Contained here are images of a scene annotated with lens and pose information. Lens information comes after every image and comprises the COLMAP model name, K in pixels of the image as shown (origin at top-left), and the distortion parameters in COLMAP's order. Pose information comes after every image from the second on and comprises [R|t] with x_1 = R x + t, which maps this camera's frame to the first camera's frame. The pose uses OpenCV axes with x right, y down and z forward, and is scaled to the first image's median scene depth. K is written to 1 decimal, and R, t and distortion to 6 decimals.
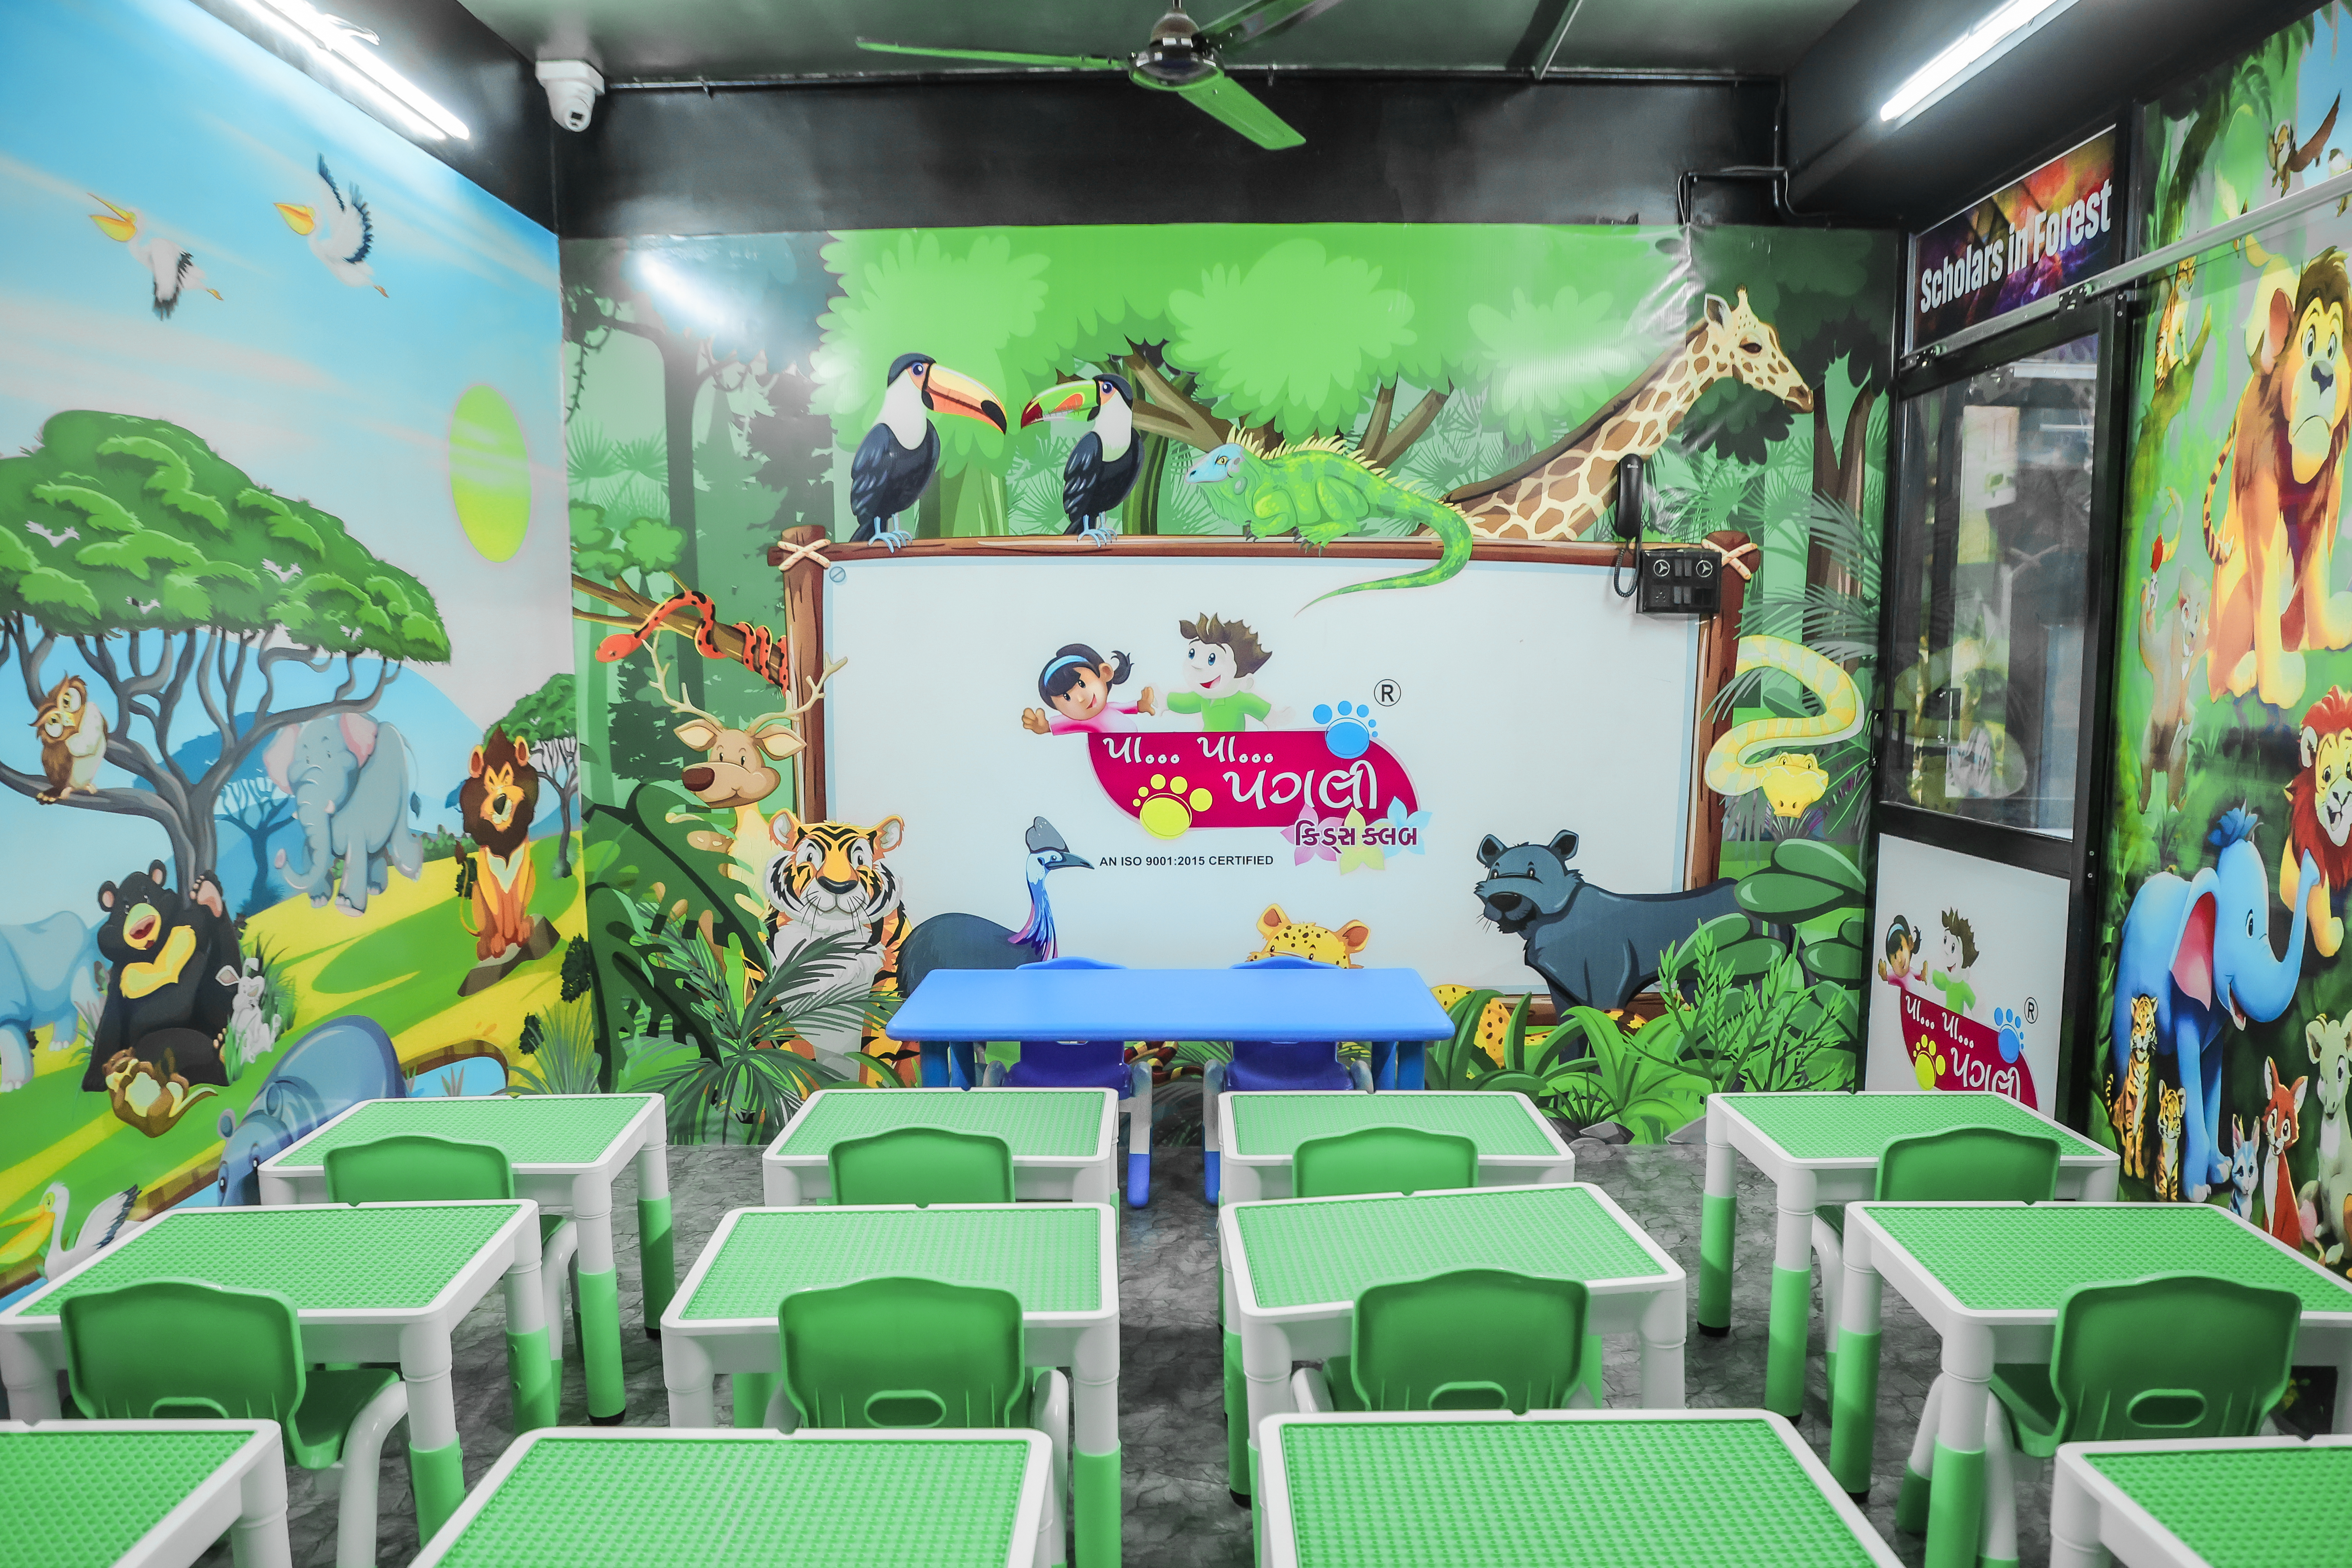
lens RADIAL K [[1592.2, 0, 1176.0], [0, 1592.2, 784.0], [0, 0, 1]] dist [-0.092736, 0.043116]
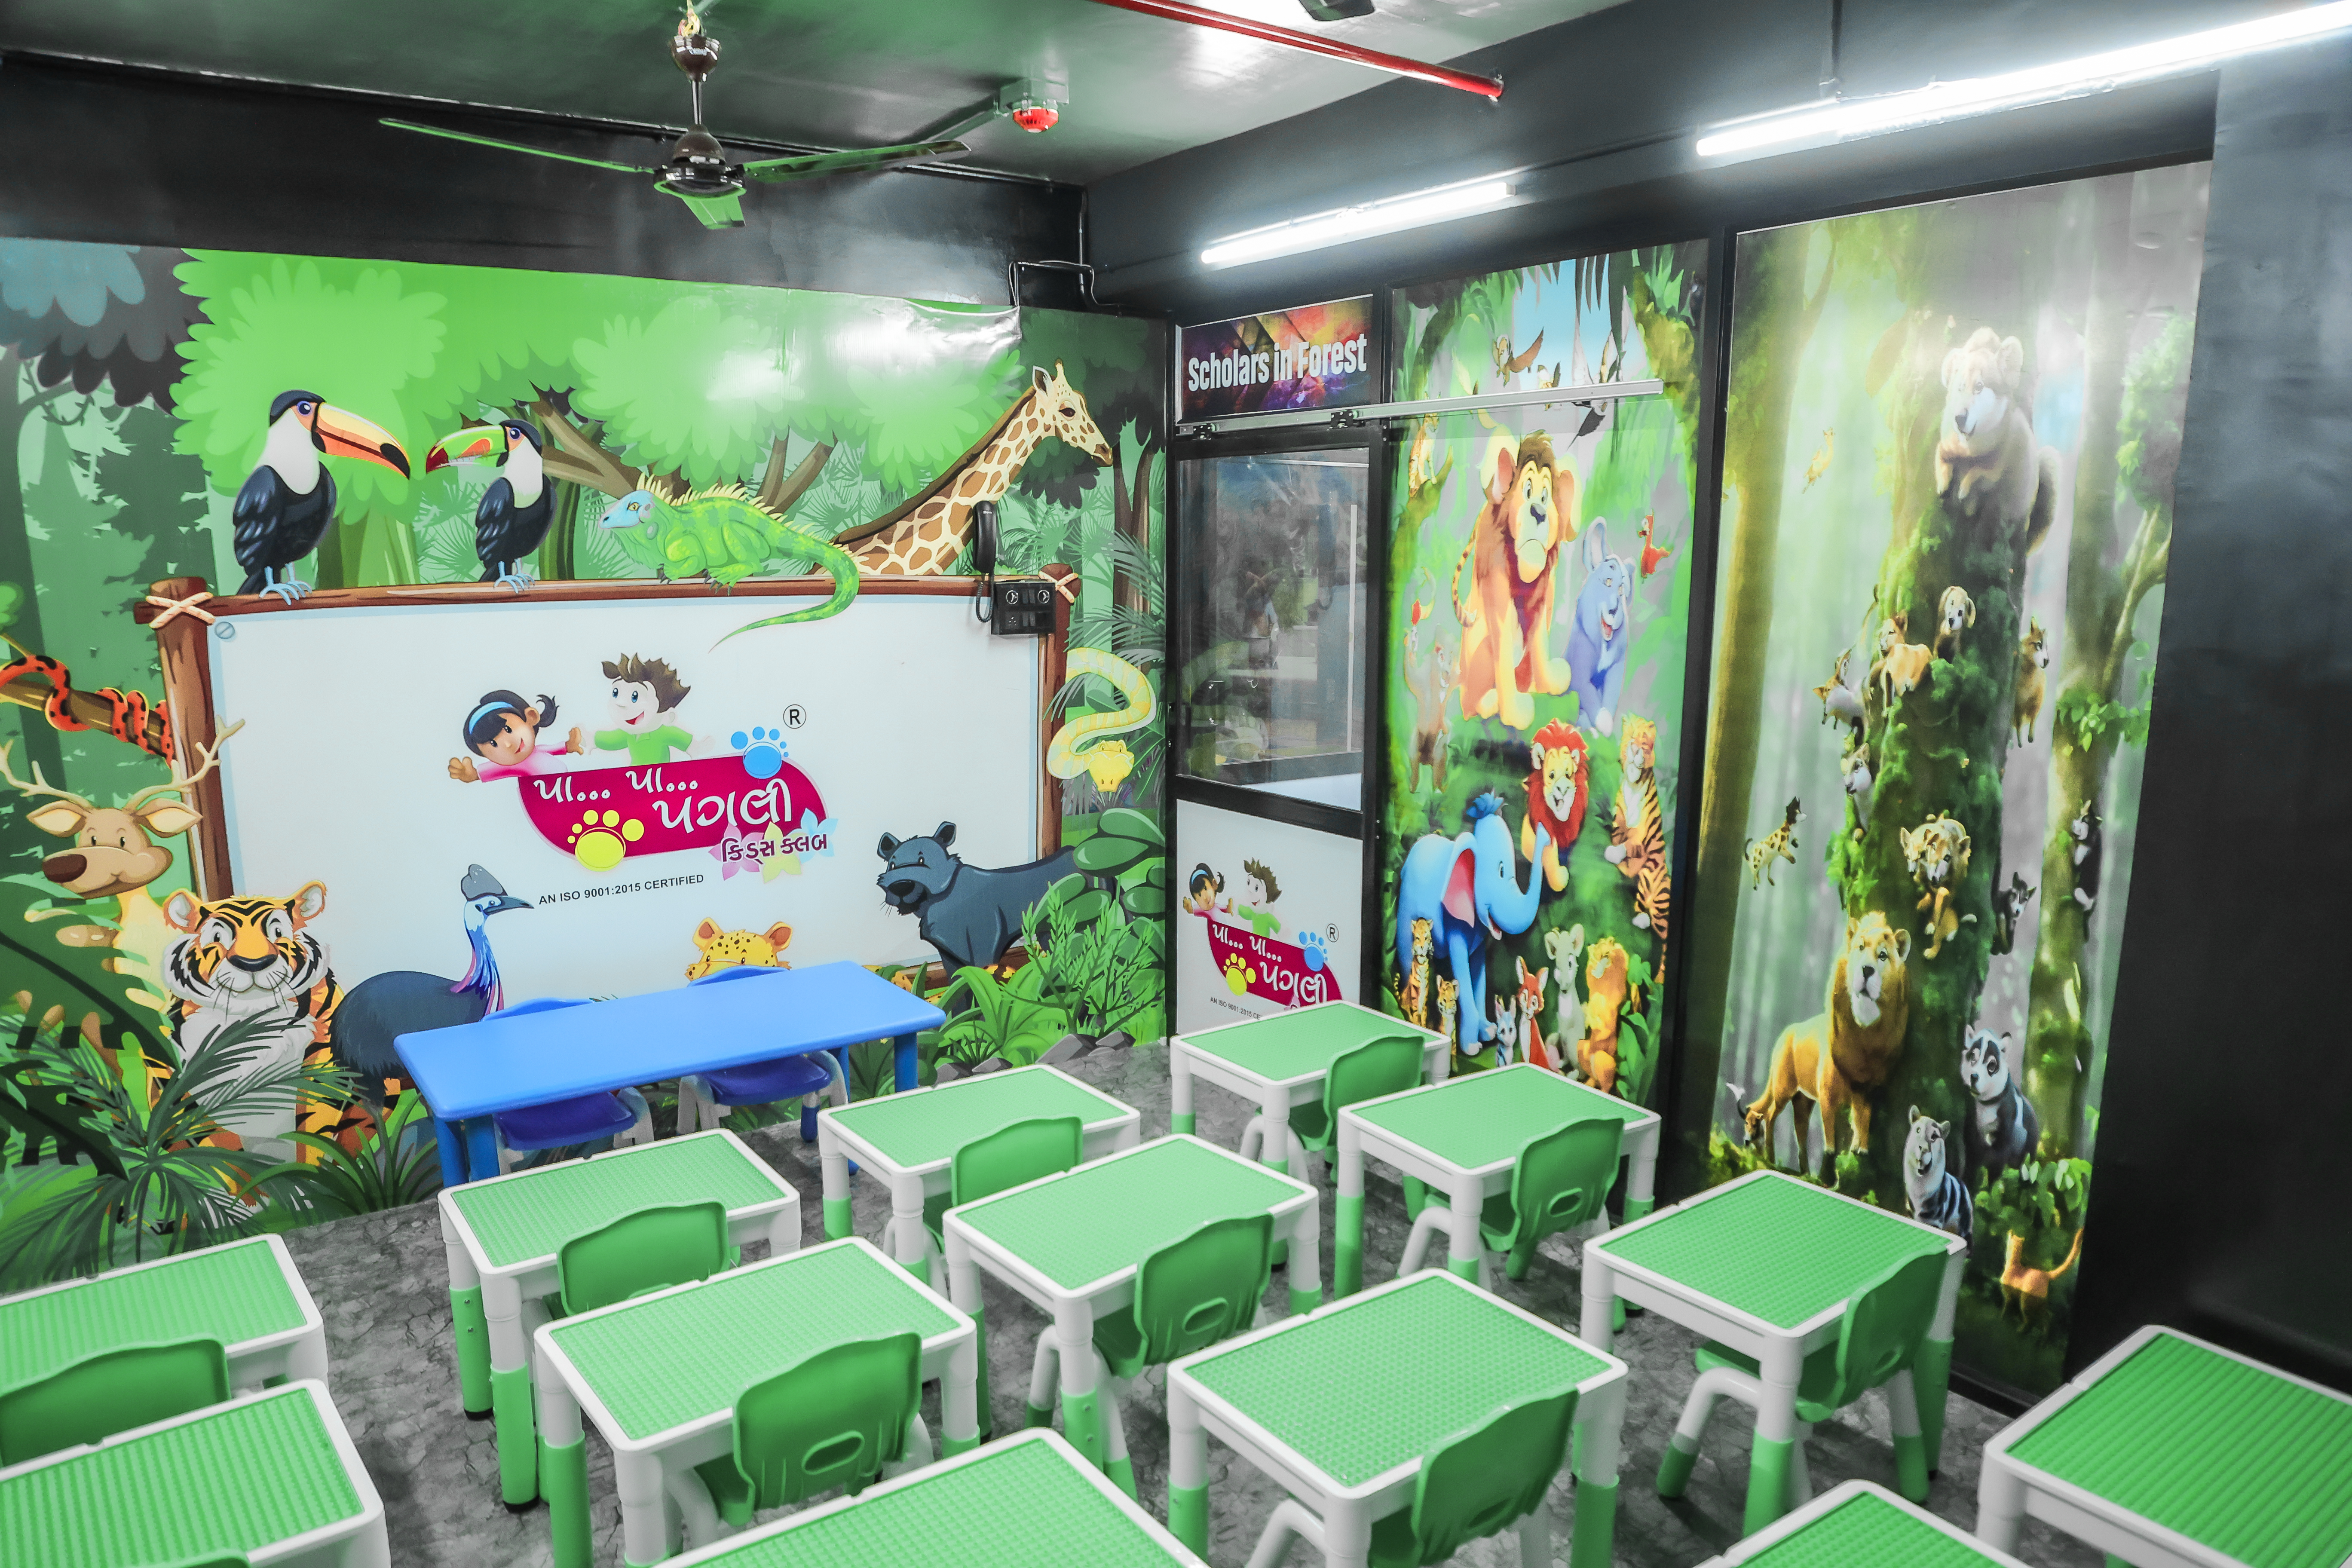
lens RADIAL K [[1539.5, 0, 1183.5], [0, 1539.5, 759.6], [0, 0, 1]] dist [-0.102929, 0.045283]
pose [[0.813596, -0.085570, 0.575100, -0.264435], [0.052141, 0.995864, 0.074411, -0.093109], [-0.579088, -0.030554, 0.814692, -0.029343]]
